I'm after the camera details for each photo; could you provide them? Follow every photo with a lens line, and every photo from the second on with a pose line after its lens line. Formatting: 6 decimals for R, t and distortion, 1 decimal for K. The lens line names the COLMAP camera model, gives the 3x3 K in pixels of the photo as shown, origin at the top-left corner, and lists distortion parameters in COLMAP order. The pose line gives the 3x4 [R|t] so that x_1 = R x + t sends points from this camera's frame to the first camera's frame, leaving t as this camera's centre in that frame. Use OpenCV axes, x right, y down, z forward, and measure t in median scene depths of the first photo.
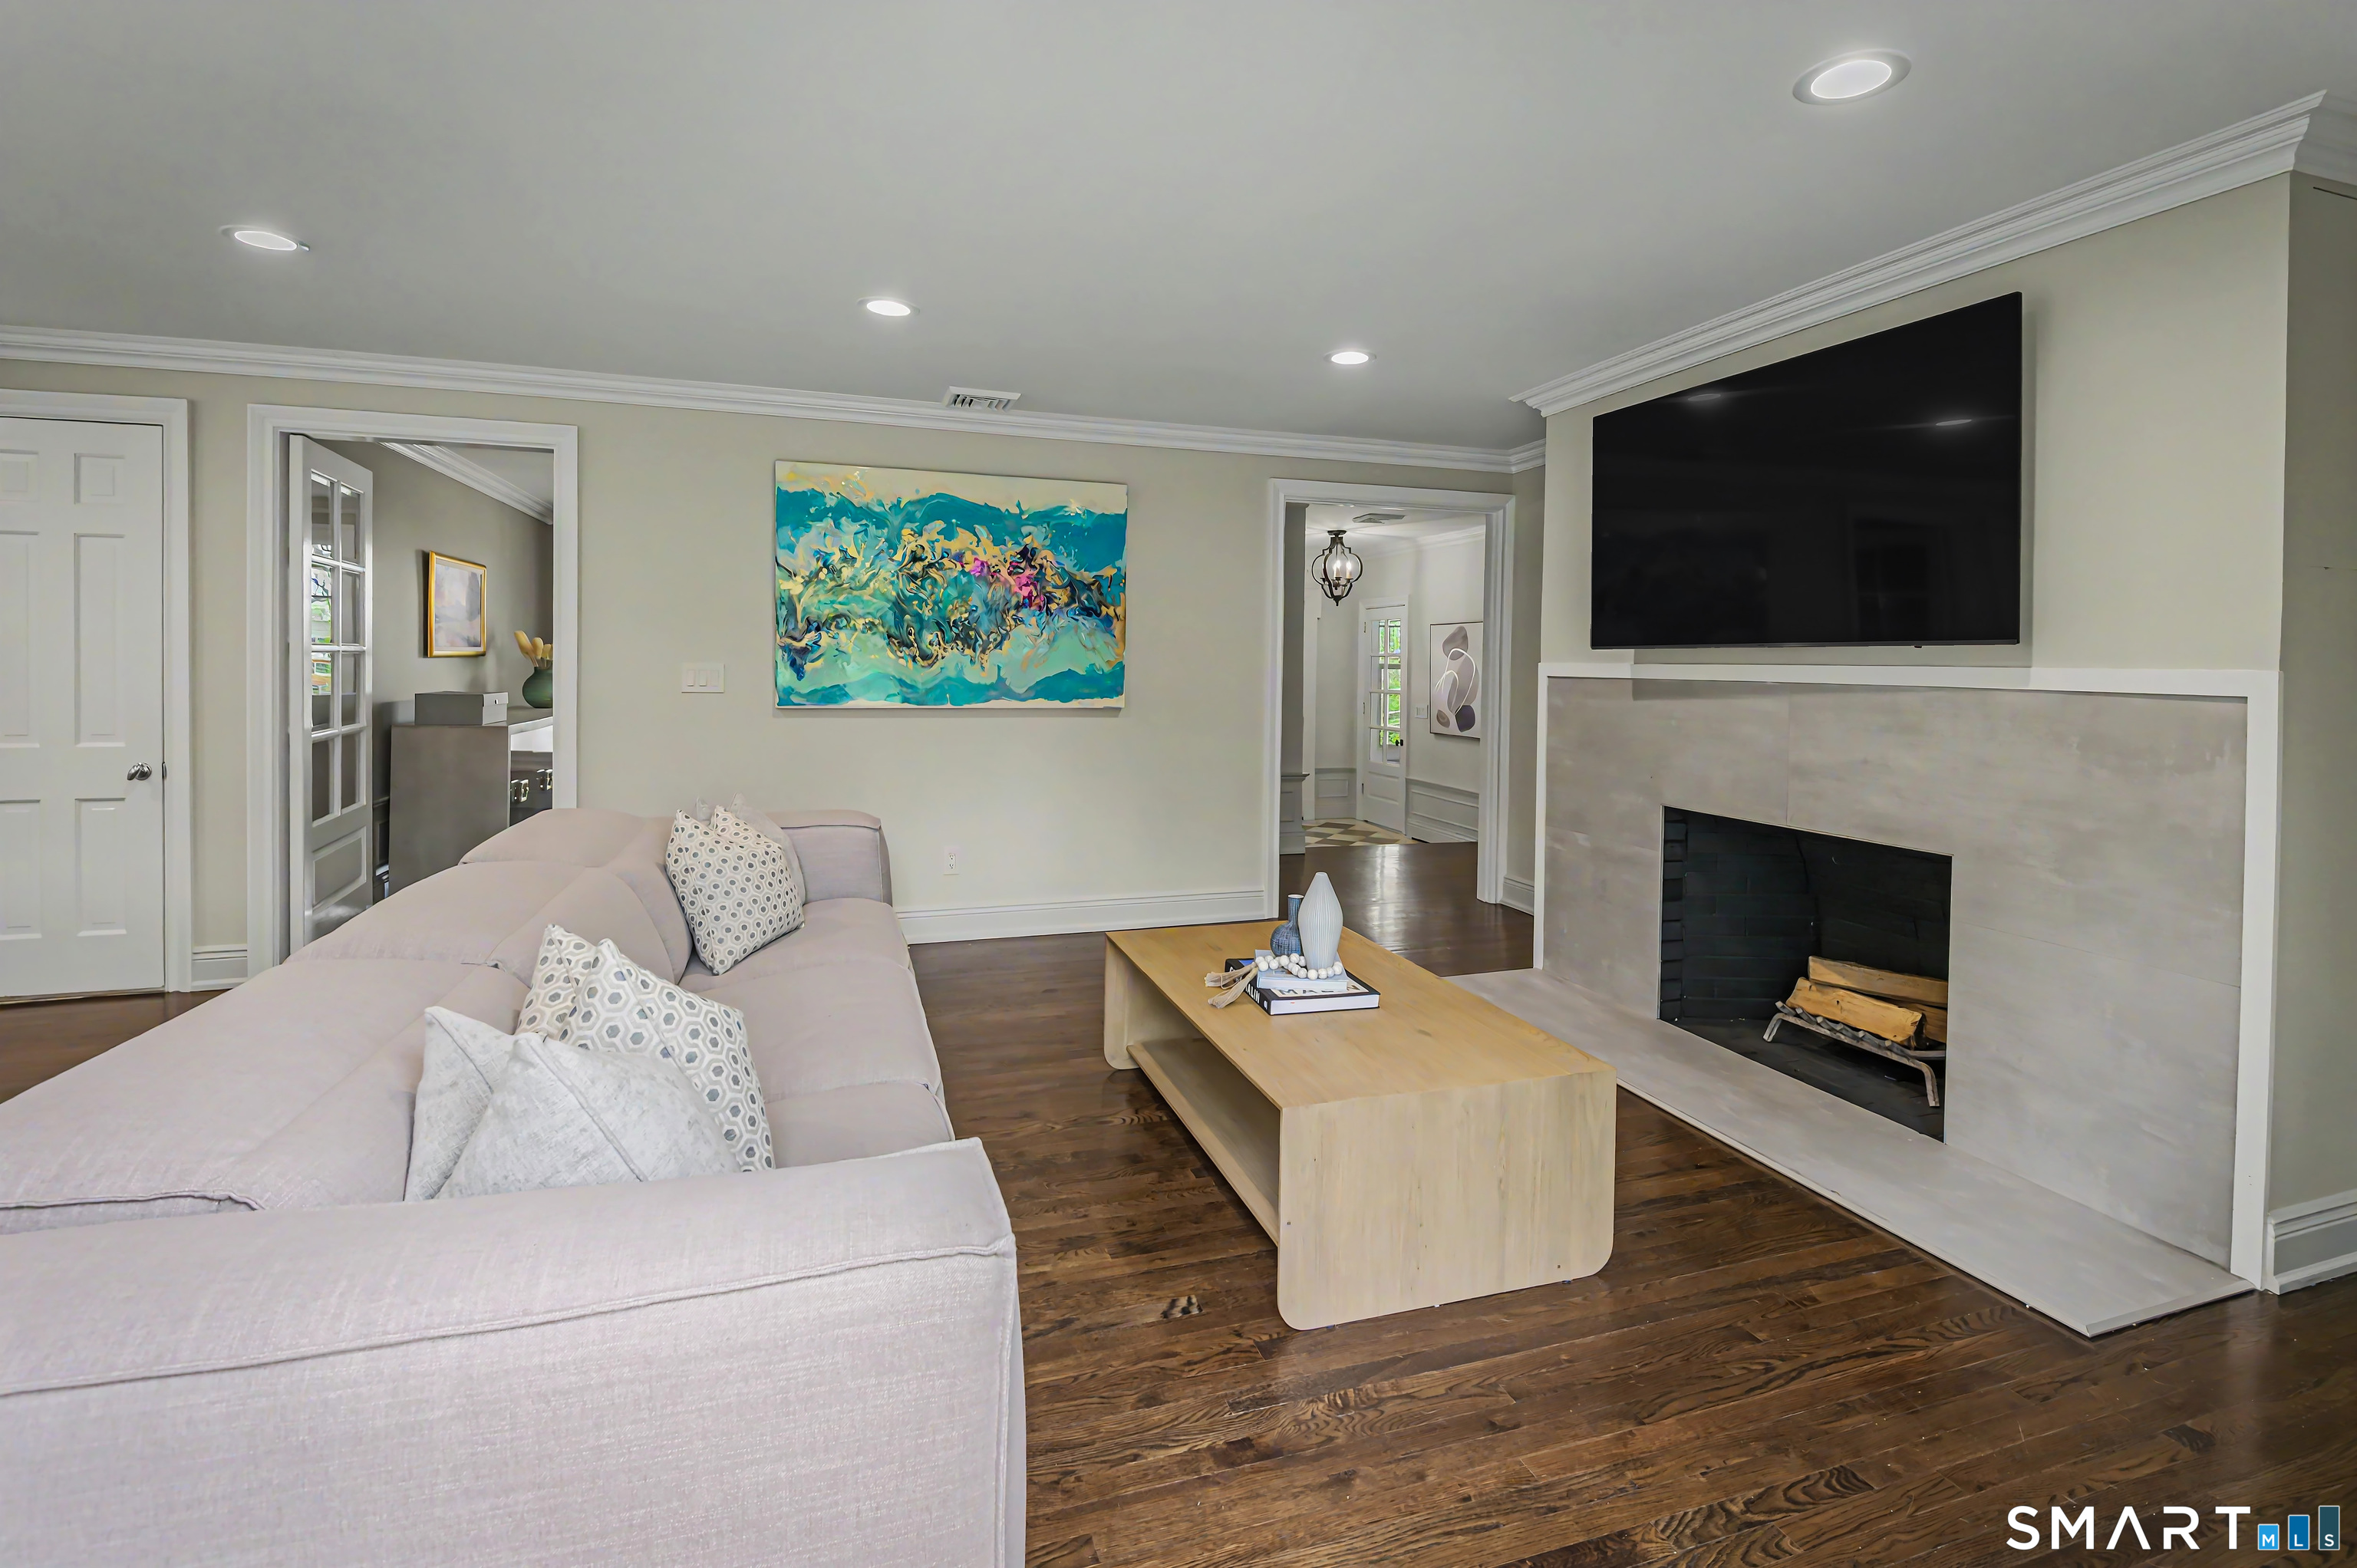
lens RADIAL K [[1086.6, 0, 1180.8], [0, 1086.6, 684.3], [0, 0, 1]] dist [0.000104, 0.000014]
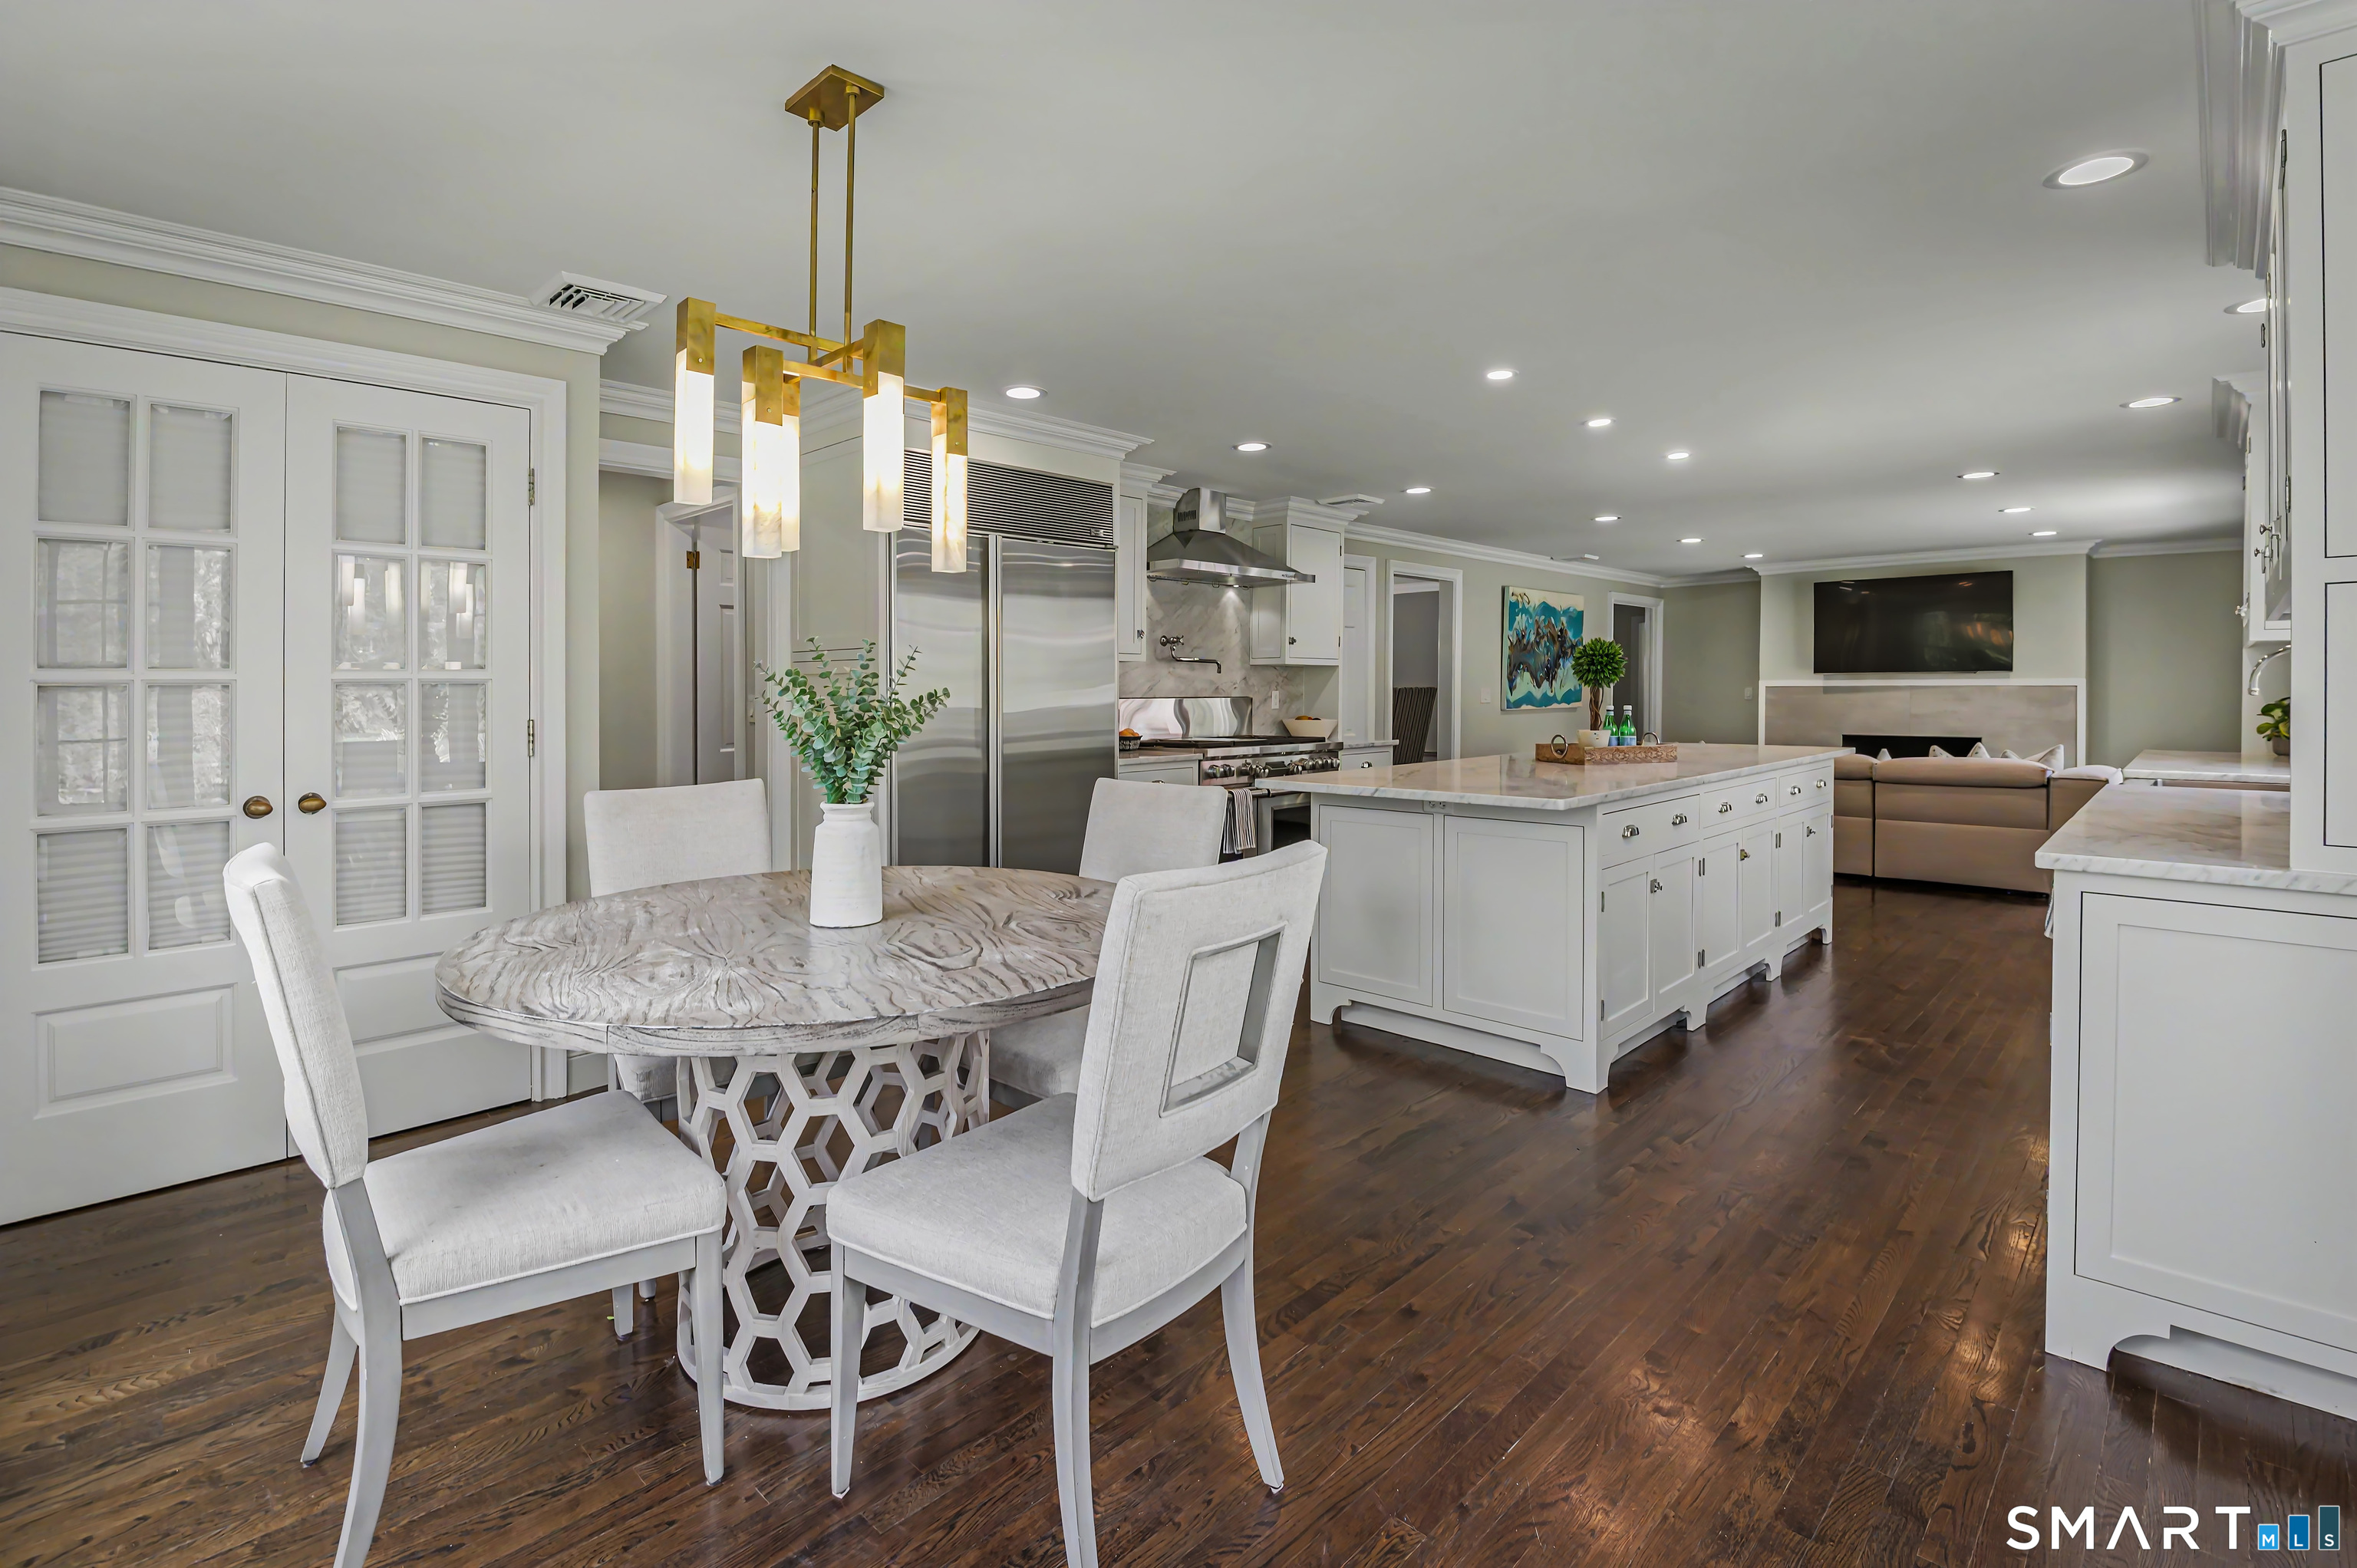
lens RADIAL K [[1099.7, 0, 1177.9], [0, 1099.7, 703.1], [0, 0, 1]] dist [-0.000145, -0.000010]
pose [[0.888340, -0.025915, 0.458454, -2.638687], [0.027920, 0.999607, 0.002404, -0.017895], [-0.458336, 0.010664, 0.888715, -0.733123]]
